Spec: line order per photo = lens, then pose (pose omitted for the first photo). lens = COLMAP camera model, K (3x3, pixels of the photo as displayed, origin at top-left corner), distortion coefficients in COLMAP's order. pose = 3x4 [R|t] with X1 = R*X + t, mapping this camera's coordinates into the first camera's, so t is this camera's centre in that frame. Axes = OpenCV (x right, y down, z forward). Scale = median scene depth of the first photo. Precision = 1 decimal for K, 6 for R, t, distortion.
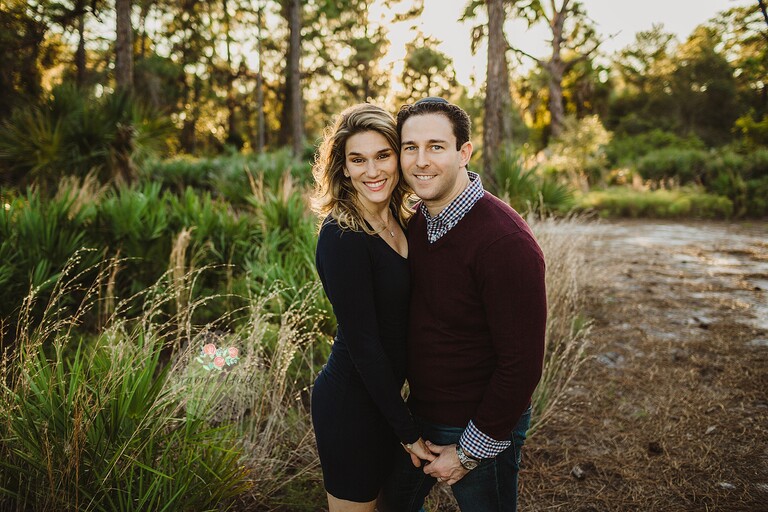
lens RADIAL K [[727.4, 0, 384.0], [0, 727.4, 256.0], [0, 0, 1]] dist [-0.096330, 0.091966]
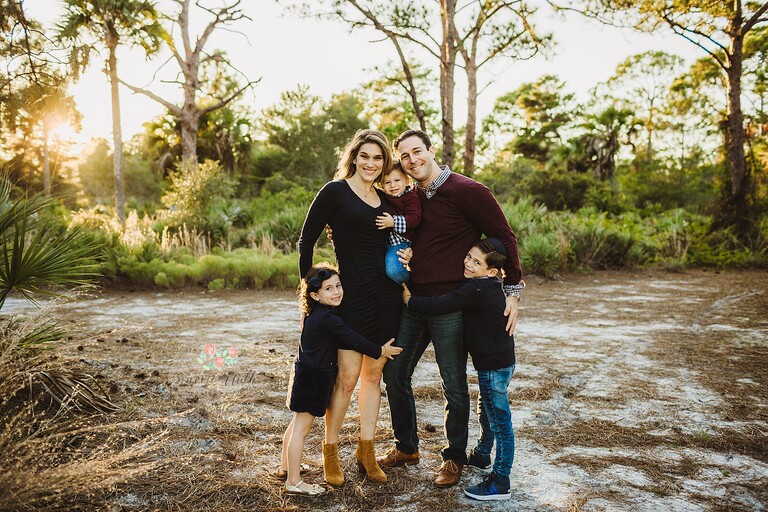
lens RADIAL K [[727.4, 0, 384.0], [0, 727.4, 256.0], [0, 0, 1]] dist [-0.096330, 0.091966]
pose [[0.894865, 0.003197, 0.446326, 0.057004], [0.036258, 0.996149, -0.079832, -0.009972], [-0.444863, 0.087621, 0.891302, 0.119056]]
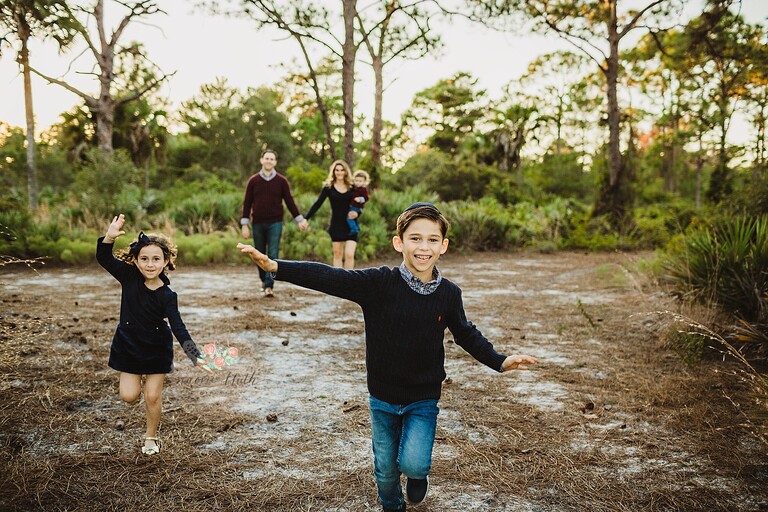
lens RADIAL K [[727.4, 0, 384.0], [0, 727.4, 256.0], [0, 0, 1]] dist [-0.096330, 0.091966]
pose [[0.847694, -0.003383, 0.530474, 0.056959], [0.046019, 0.996679, -0.067182, 0.001915], [-0.528485, 0.081362, 0.845035, 0.070970]]
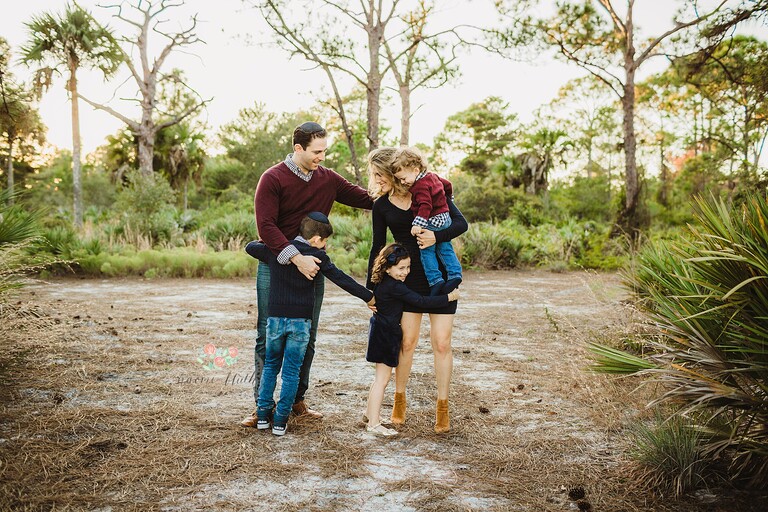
lens RADIAL K [[727.4, 0, 384.0], [0, 727.4, 256.0], [0, 0, 1]] dist [-0.096330, 0.091966]
pose [[0.874285, 0.020536, 0.484978, 0.054058], [0.031738, 0.994548, -0.099329, 0.008143], [-0.484374, 0.102234, 0.868867, 0.037594]]
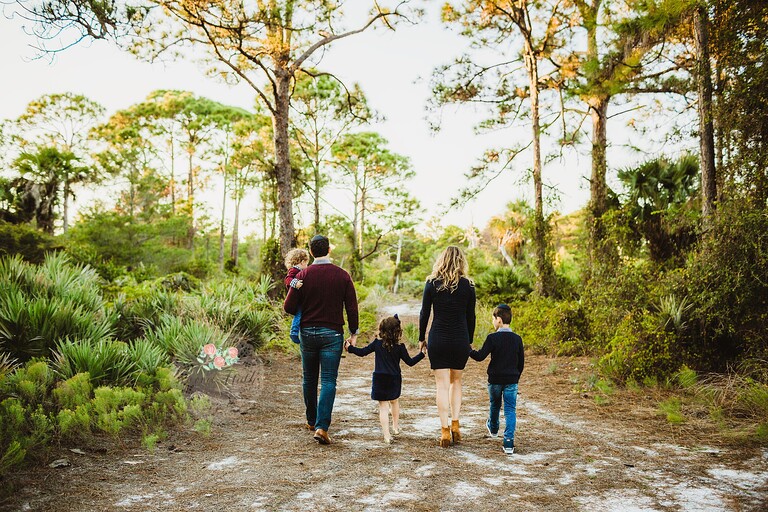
lens RADIAL K [[727.4, 0, 384.0], [0, 727.4, 256.0], [0, 0, 1]] dist [-0.096330, 0.091966]
pose [[0.253764, 0.061135, 0.965332, 0.108328], [0.118649, 0.988497, -0.093792, -0.044152], [-0.959962, 0.138337, 0.243591, 0.330966]]
